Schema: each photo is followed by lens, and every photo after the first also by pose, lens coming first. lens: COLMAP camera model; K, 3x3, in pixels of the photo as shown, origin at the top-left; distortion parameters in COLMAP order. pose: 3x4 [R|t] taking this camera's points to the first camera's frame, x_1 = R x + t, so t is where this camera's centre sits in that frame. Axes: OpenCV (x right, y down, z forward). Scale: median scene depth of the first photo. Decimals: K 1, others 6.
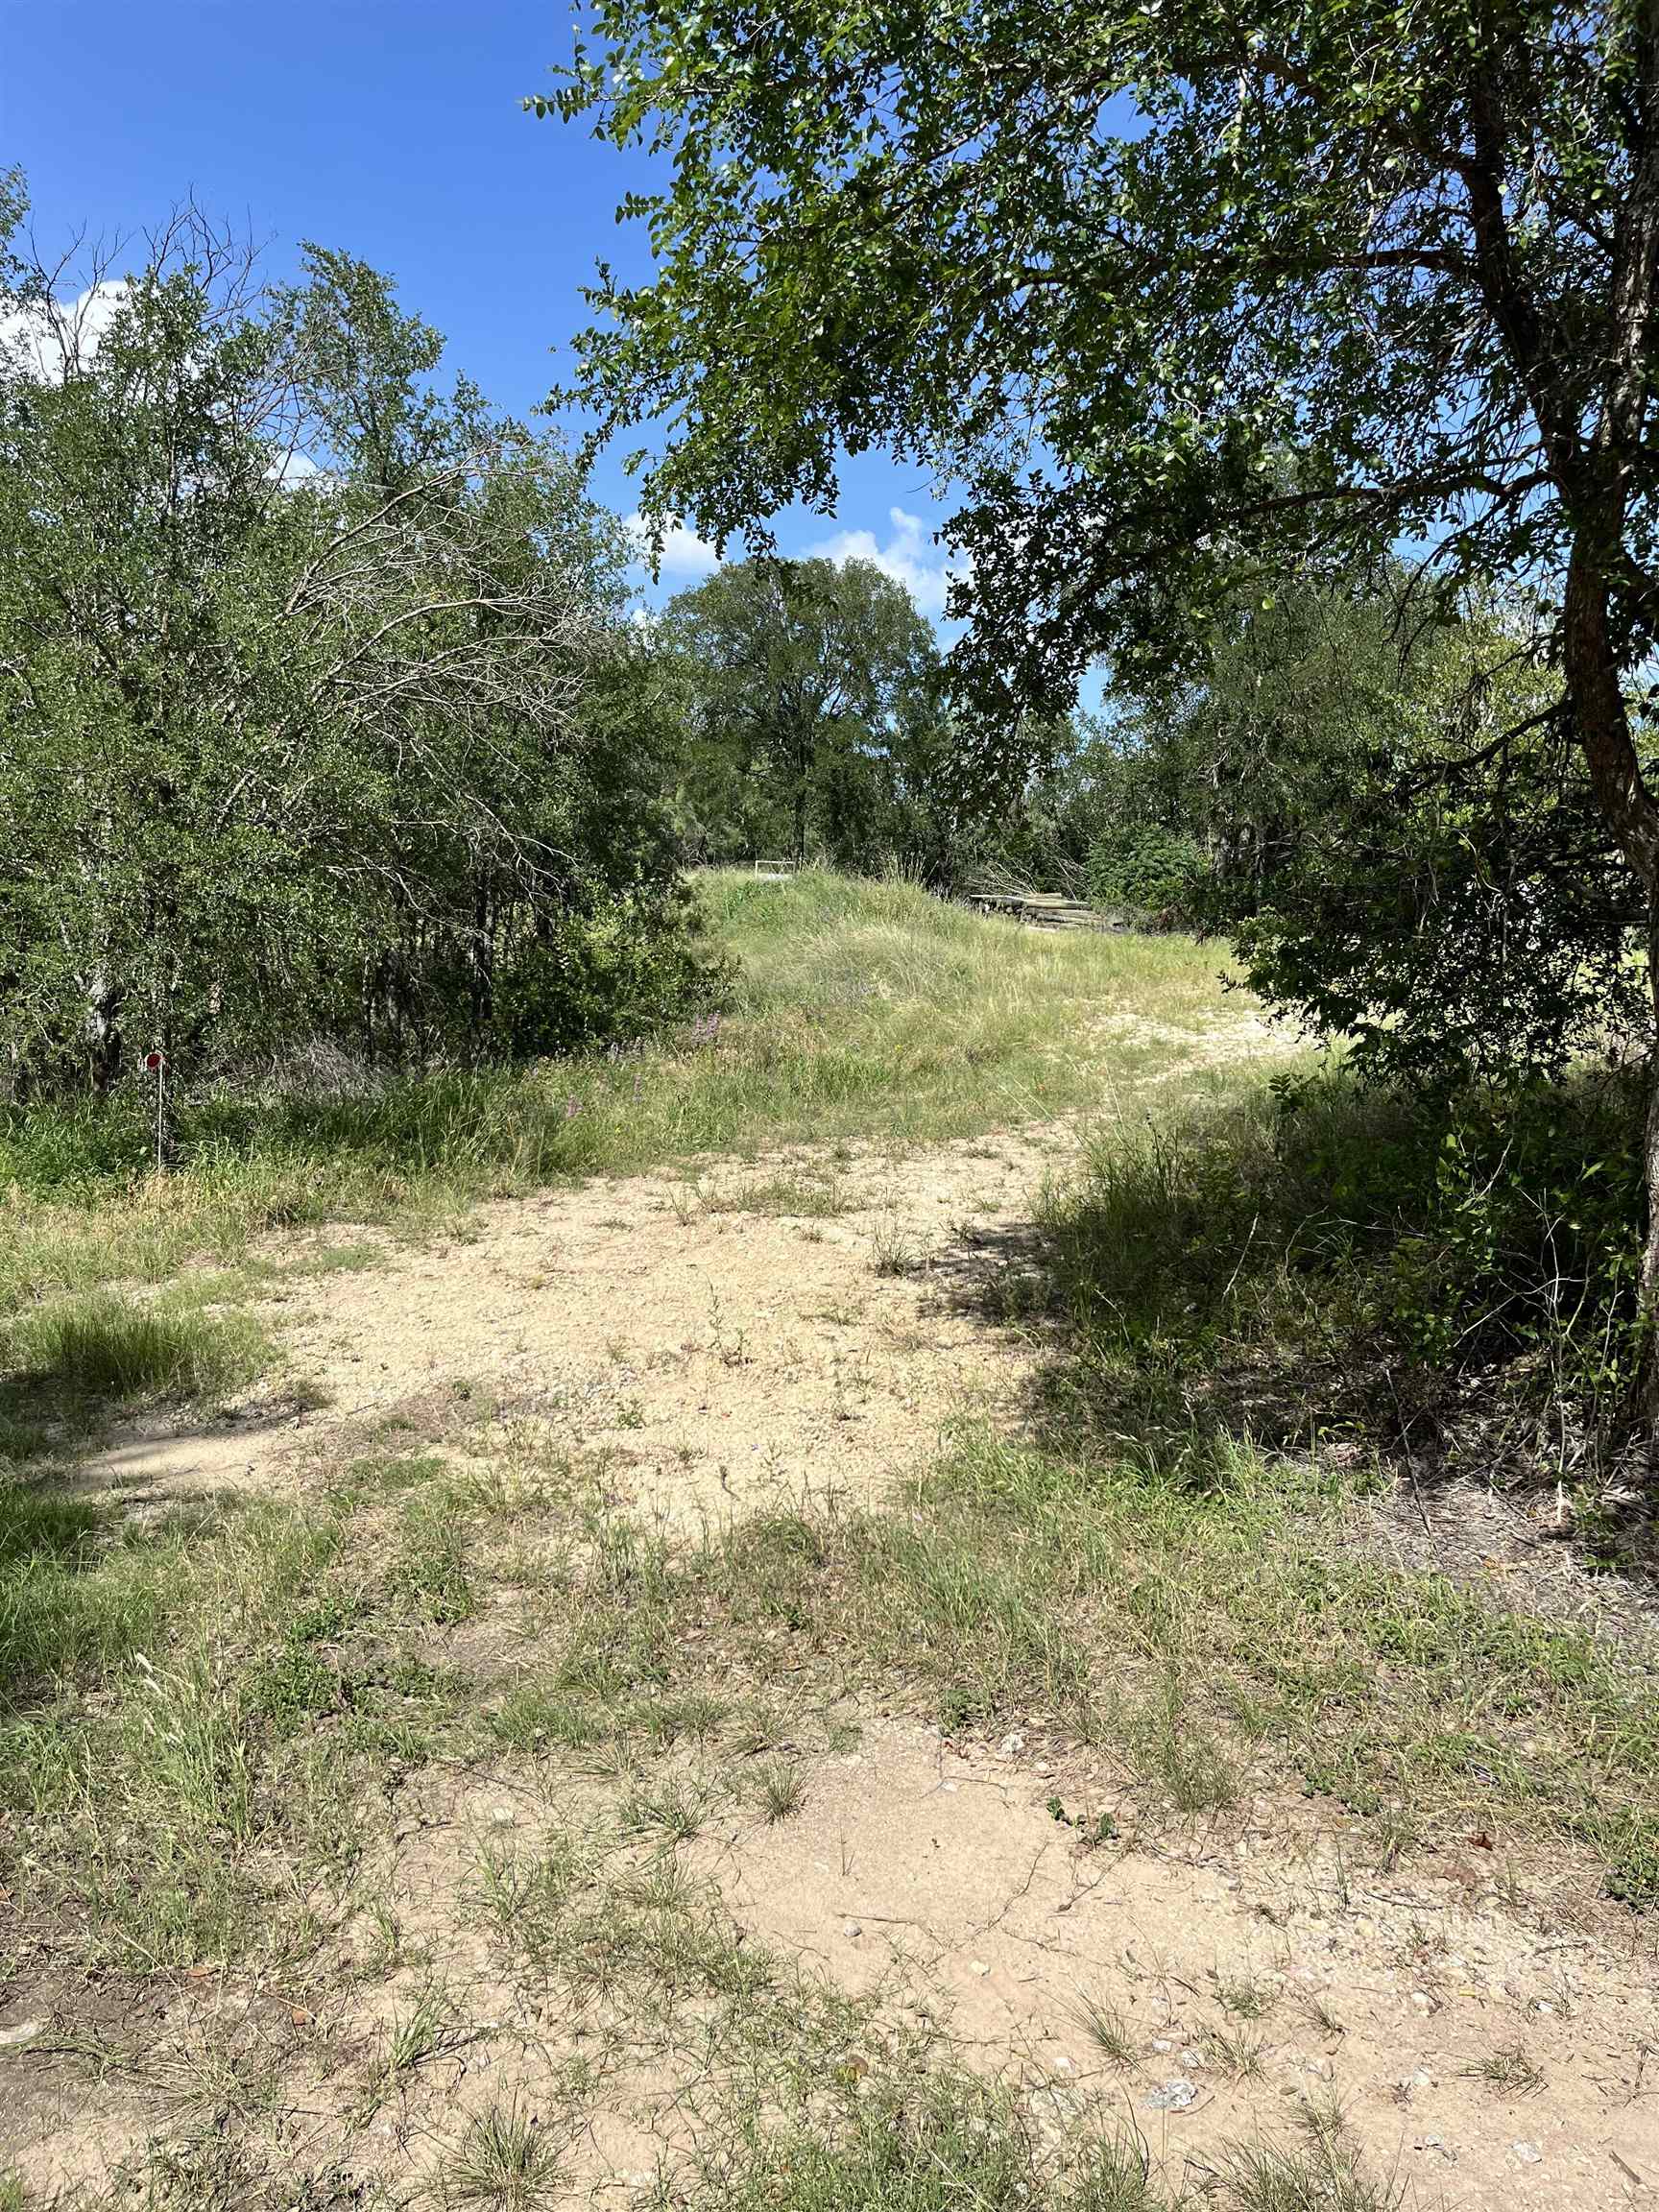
lens RADIAL K [[1688.2, 0, 829.5], [0, 1688.2, 1106.0], [0, 0, 1]] dist [0.064581, -0.000397]
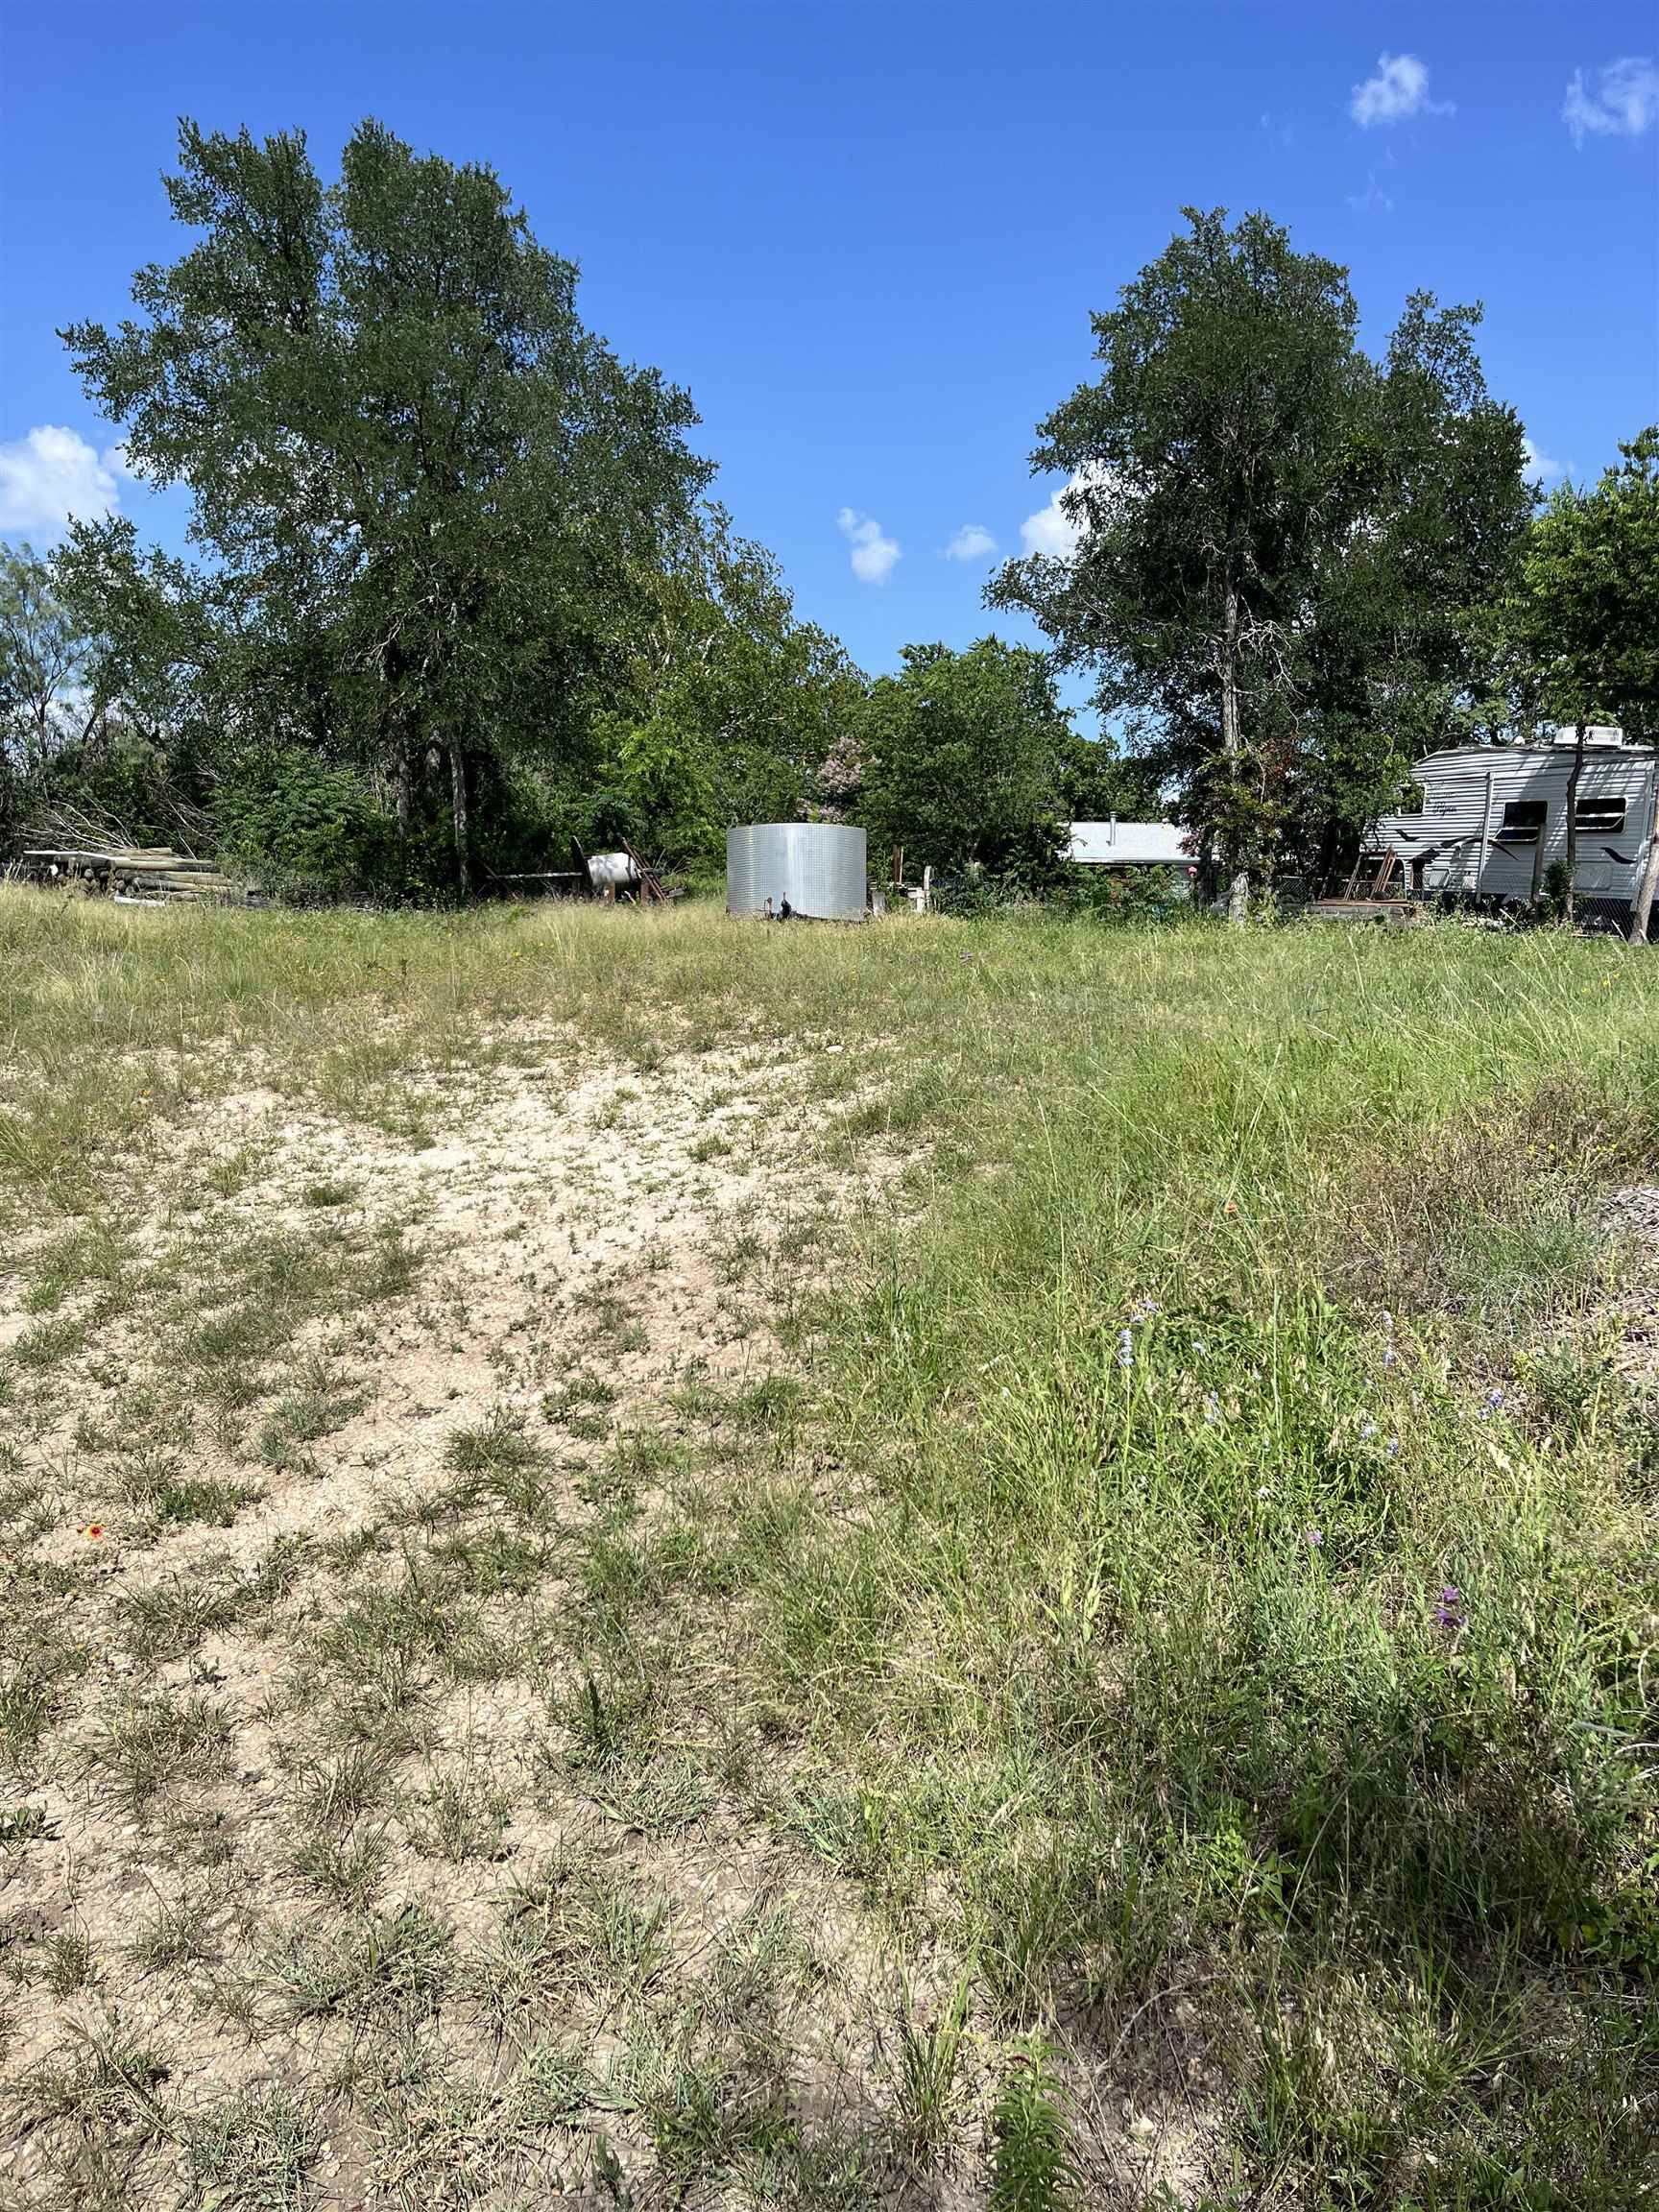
lens RADIAL K [[1688.2, 0, 829.5], [0, 1688.2, 1106.0], [0, 0, 1]] dist [0.064581, -0.000397]
pose [[0.889058, -0.084135, 0.449997, 0.055576], [0.073191, 0.996446, 0.041700, -0.031043], [-0.451906, -0.004138, 0.892056, 0.263992]]
